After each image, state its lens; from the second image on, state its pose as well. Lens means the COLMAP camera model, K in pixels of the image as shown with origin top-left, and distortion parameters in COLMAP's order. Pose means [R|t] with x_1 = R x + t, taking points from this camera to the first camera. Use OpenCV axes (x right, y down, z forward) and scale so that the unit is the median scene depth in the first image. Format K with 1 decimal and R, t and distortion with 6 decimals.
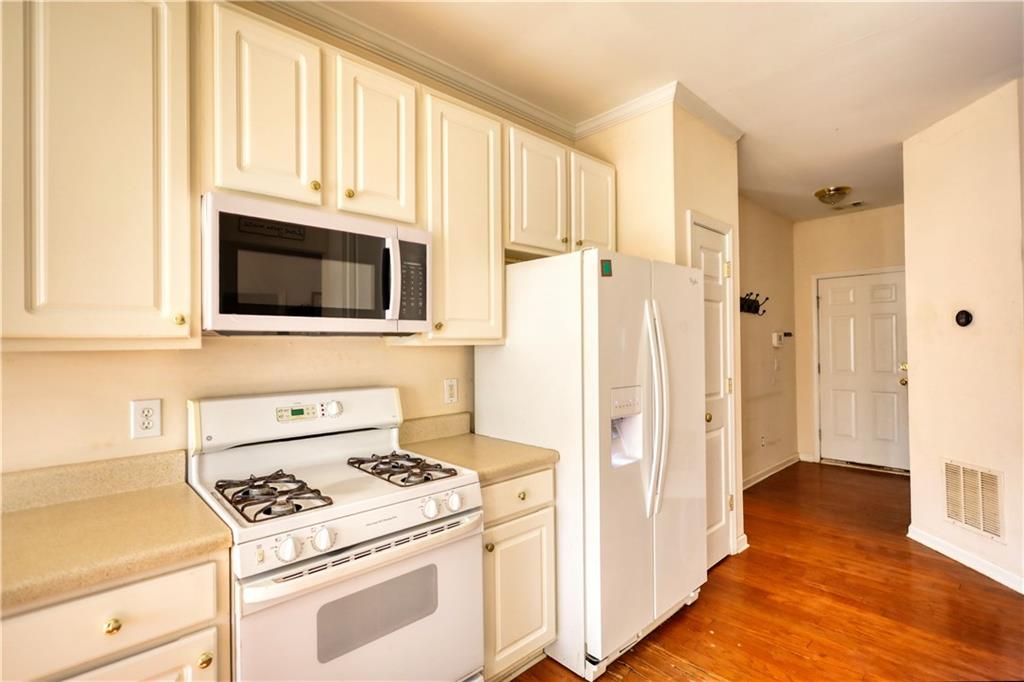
lens RADIAL K [[479.5, 0, 515.5], [0, 479.5, 342.0], [0, 0, 1]] dist [-0.000099, 0.000837]
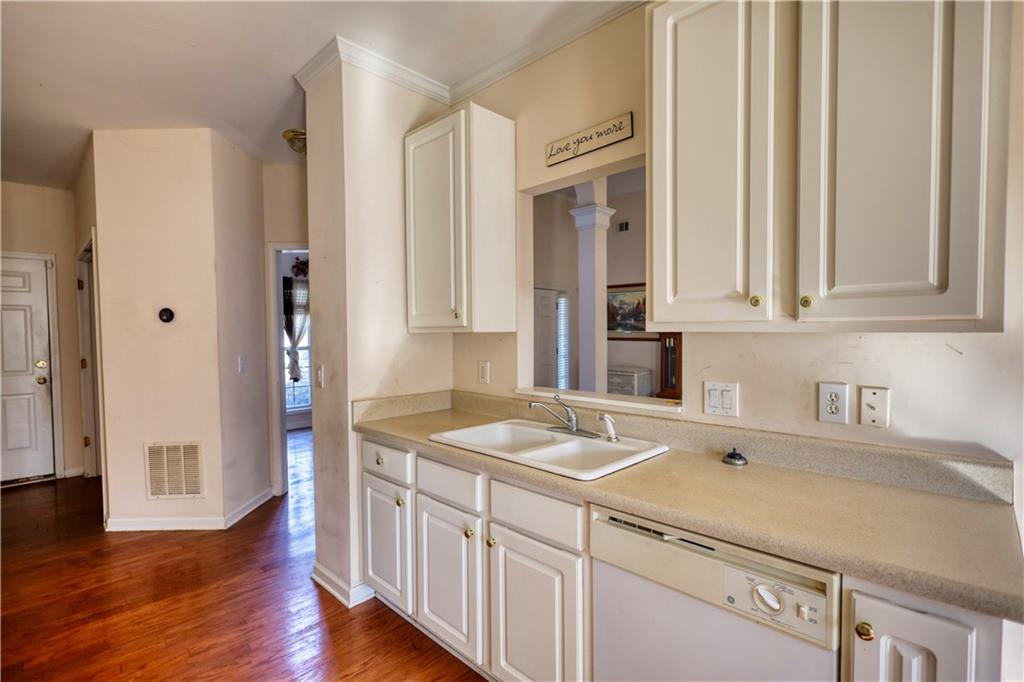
lens RADIAL K [[482.8, 0, 506.2], [0, 482.8, 343.7], [0, 0, 1]] dist [0.000711, 0.000099]
pose [[-0.021980, -0.013640, 0.999665, -0.347859], [0.003435, 0.999900, 0.013719, 0.008277], [-0.999753, 0.003735, -0.021931, 0.334332]]
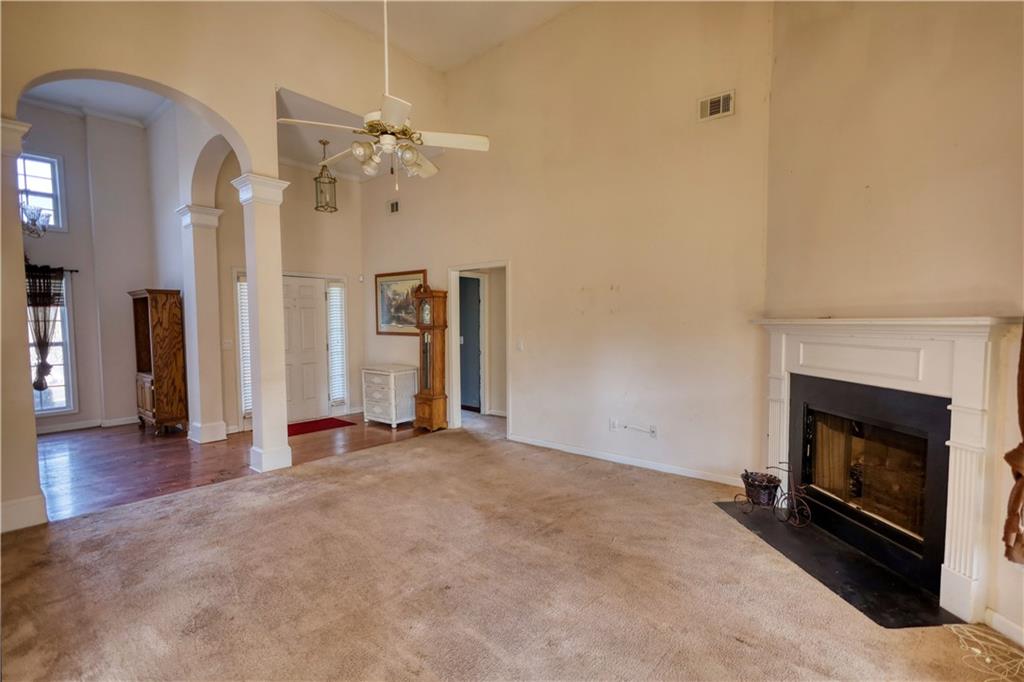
lens RADIAL K [[490.3, 0, 509.1], [0, 490.3, 349.2], [0, 0, 1]] dist [-0.001504, -0.000233]
pose [[-0.095663, -0.042561, 0.994503, -0.071568], [0.003805, 0.999063, 0.043122, -0.010608], [-0.995406, 0.007909, -0.095412, -1.197530]]
